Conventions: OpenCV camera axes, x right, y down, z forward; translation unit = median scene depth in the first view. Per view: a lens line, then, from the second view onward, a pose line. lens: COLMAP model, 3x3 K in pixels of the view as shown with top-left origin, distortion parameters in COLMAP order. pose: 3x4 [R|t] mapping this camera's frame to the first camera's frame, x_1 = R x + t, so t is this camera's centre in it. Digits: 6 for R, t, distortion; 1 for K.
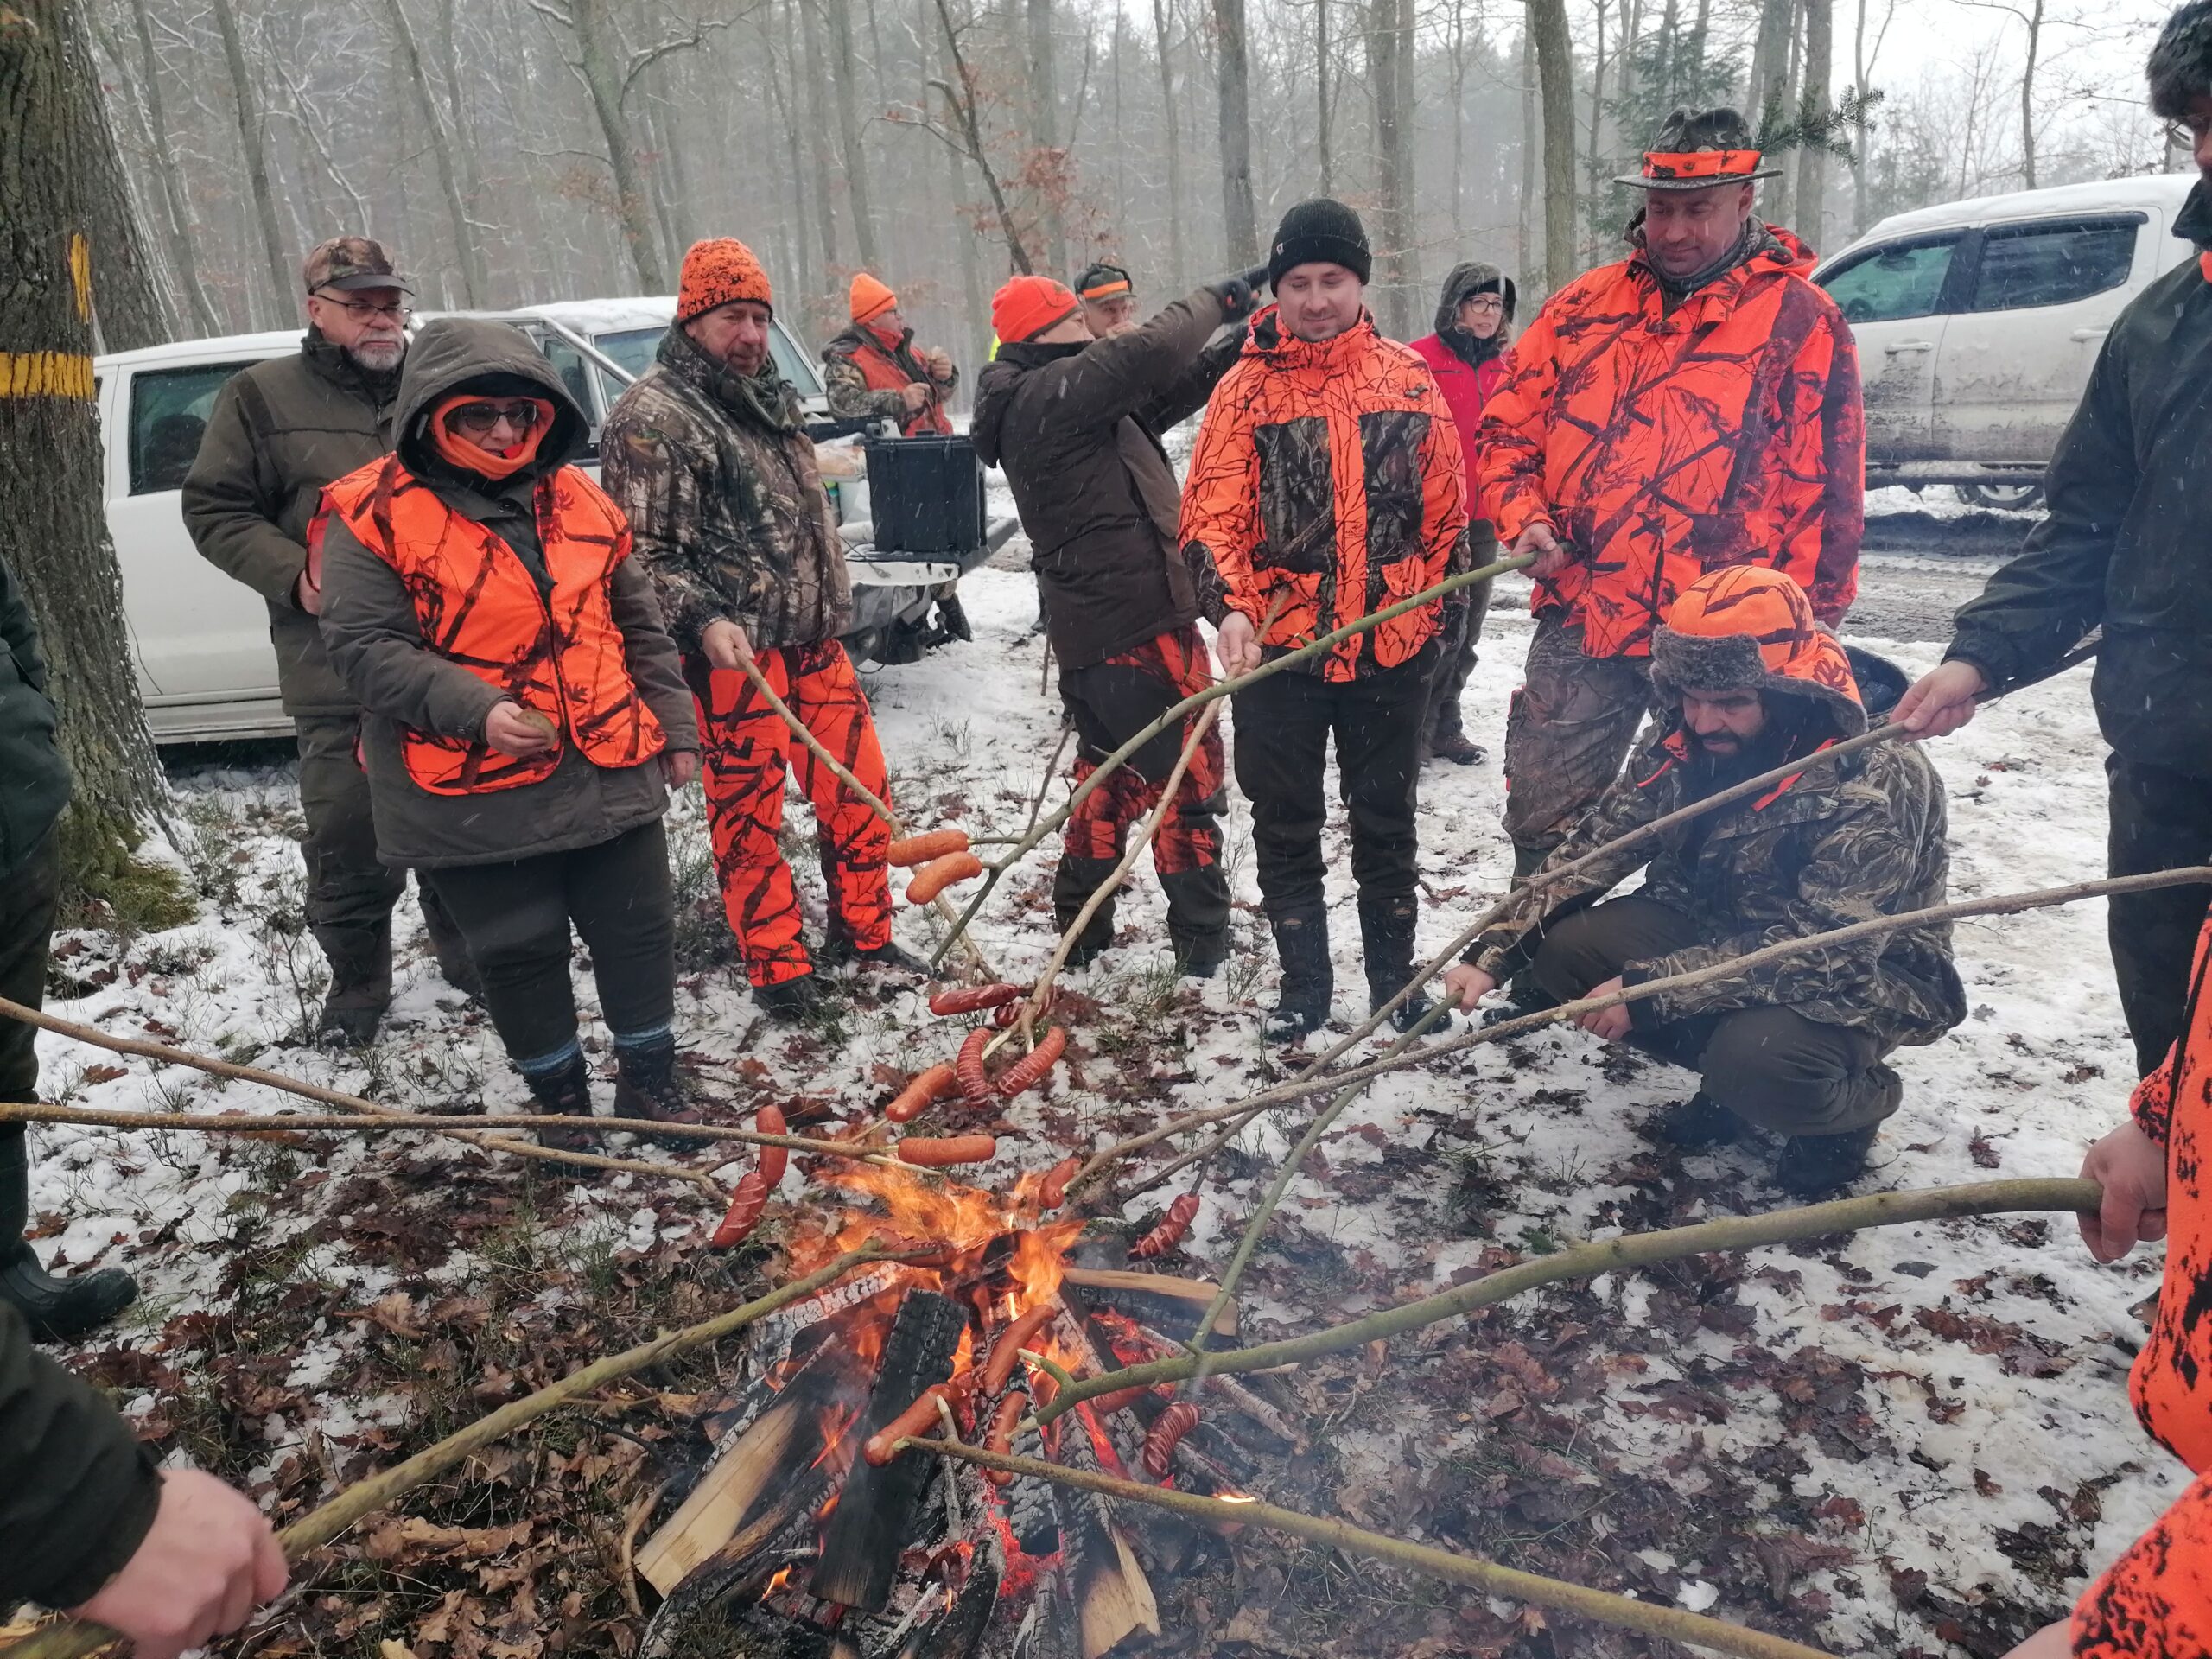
lens RADIAL K [[1653.7, 0, 1085.5], [0, 1653.7, 821.7], [0, 0, 1]] dist [0.089977, -0.111810]
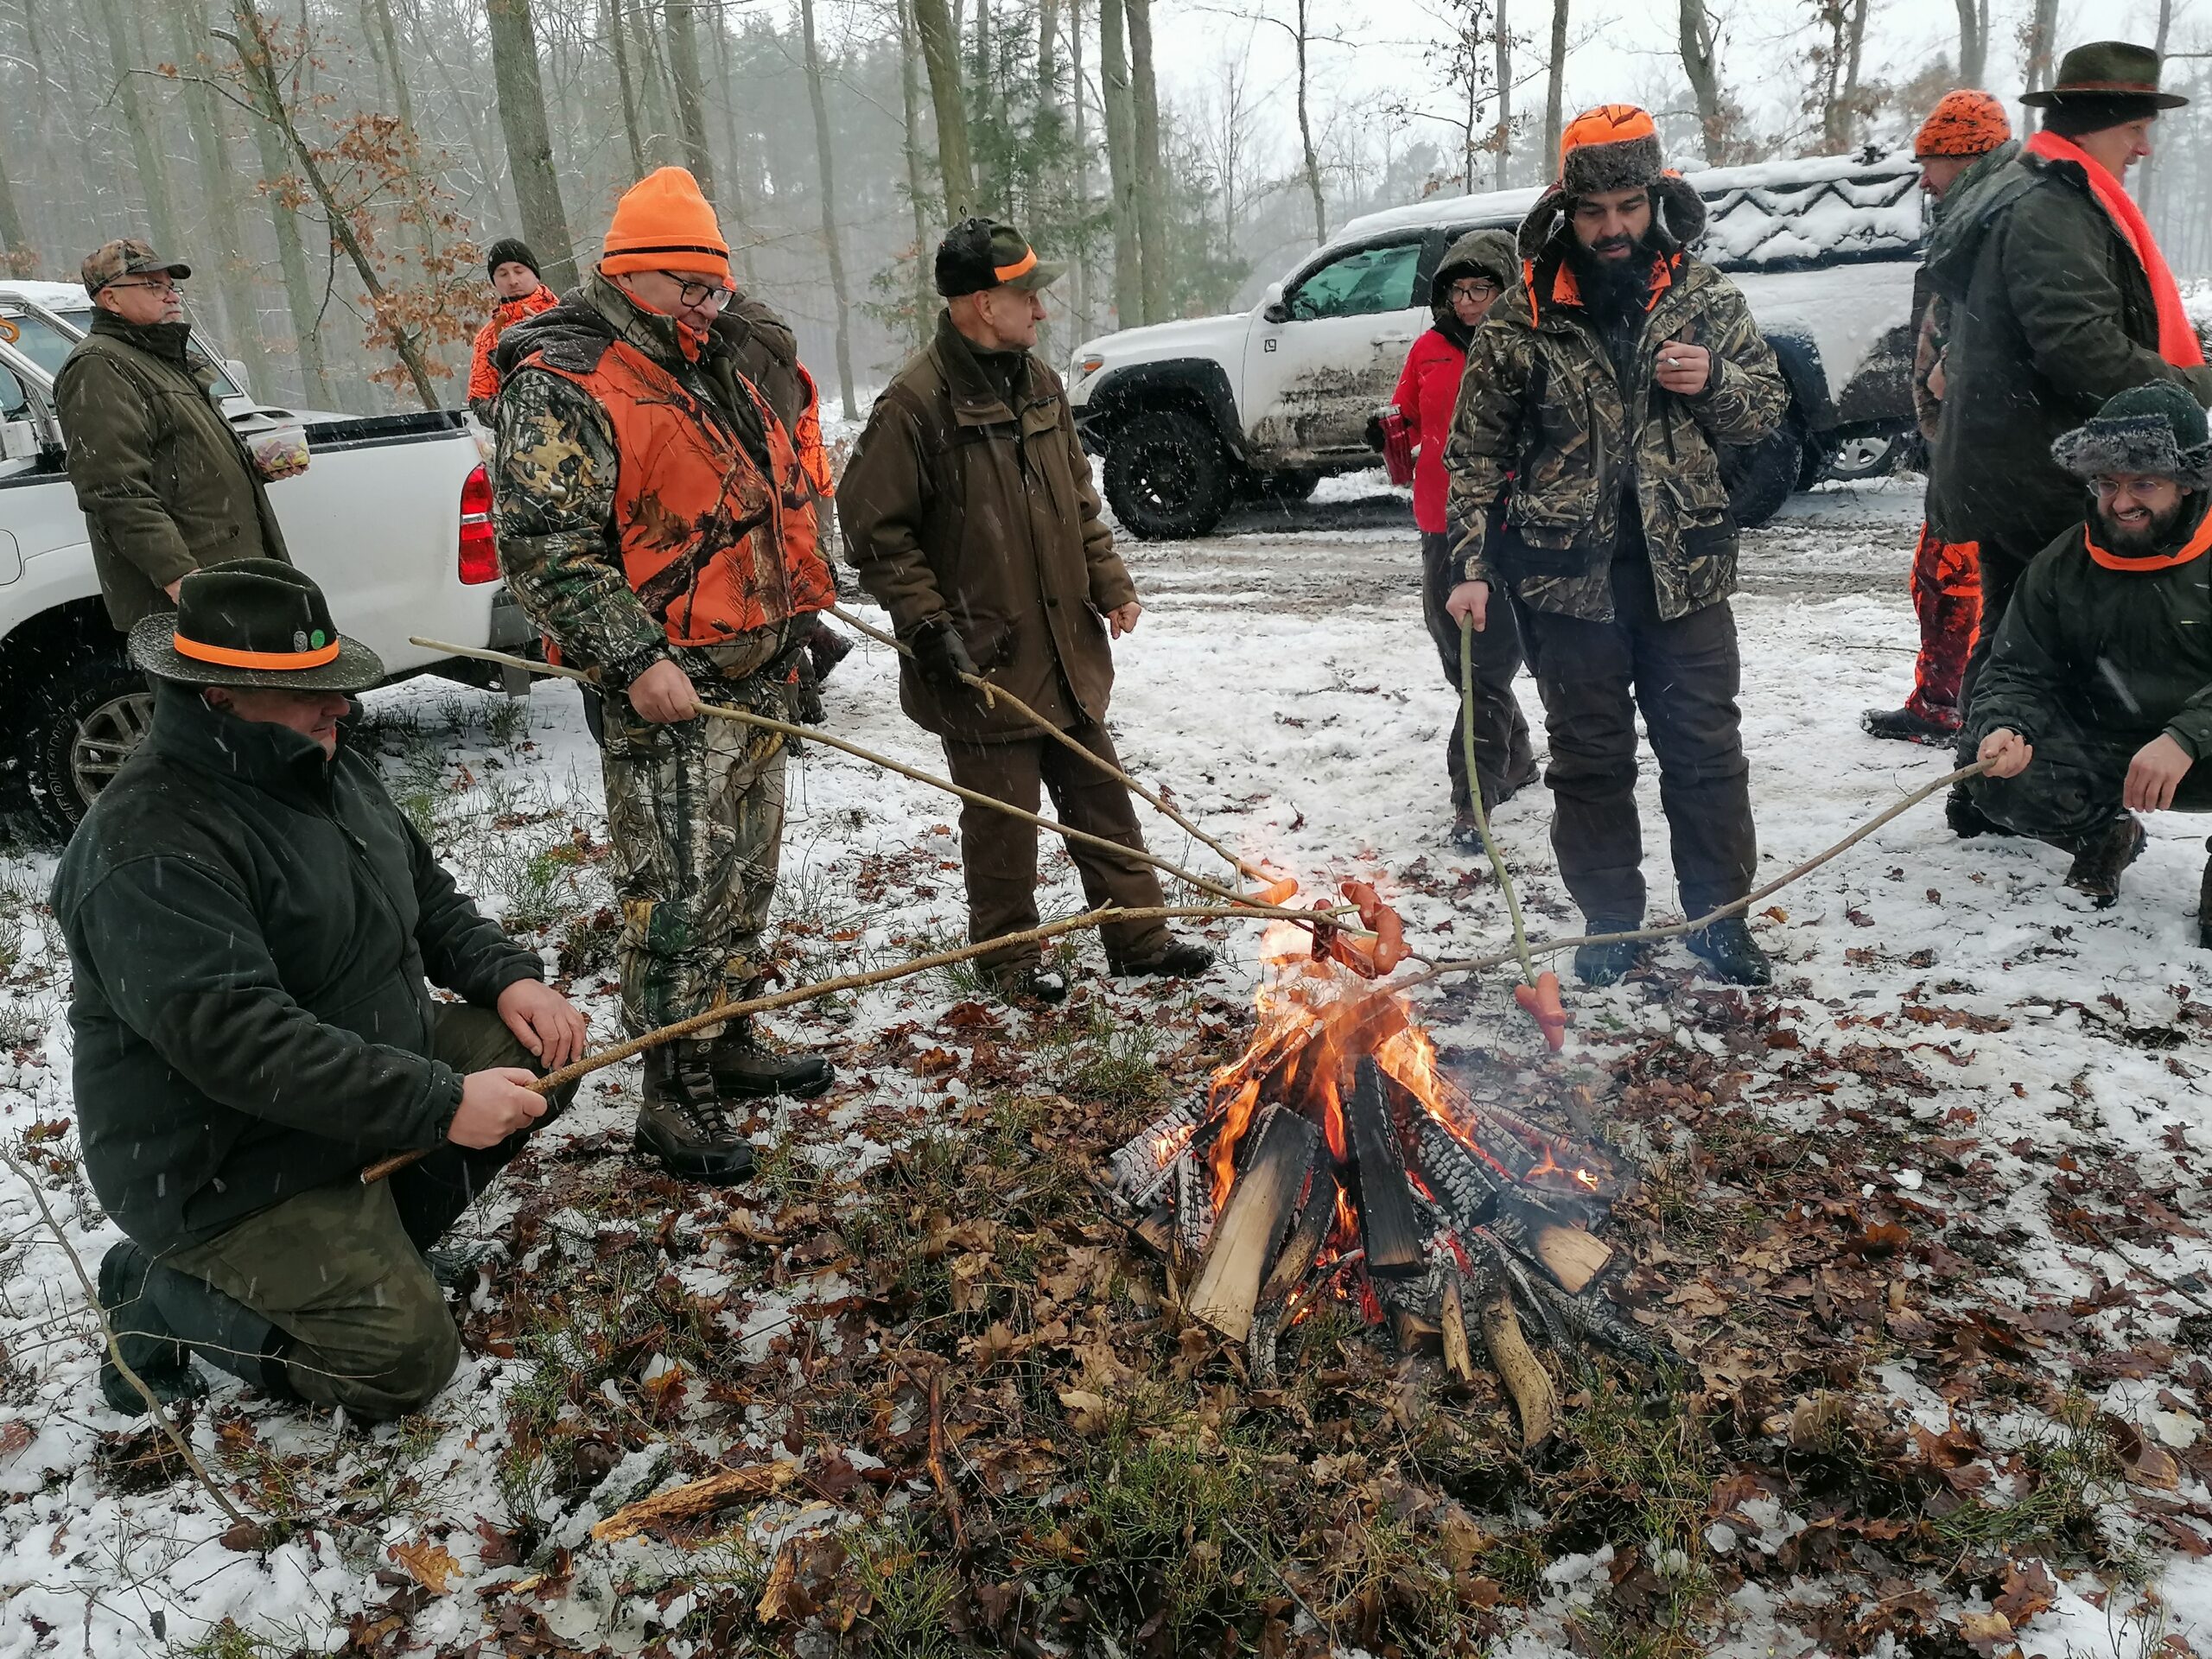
lens RADIAL K [[1927.7, 0, 1094.3], [0, 1927.7, 837.9], [0, 0, 1]] dist [0.106632, -0.096080]
pose [[0.914196, -0.100329, 0.392658, -0.532881], [0.115557, 0.993183, -0.015271, 0.081767], [-0.388449, 0.059335, 0.919558, -0.146392]]
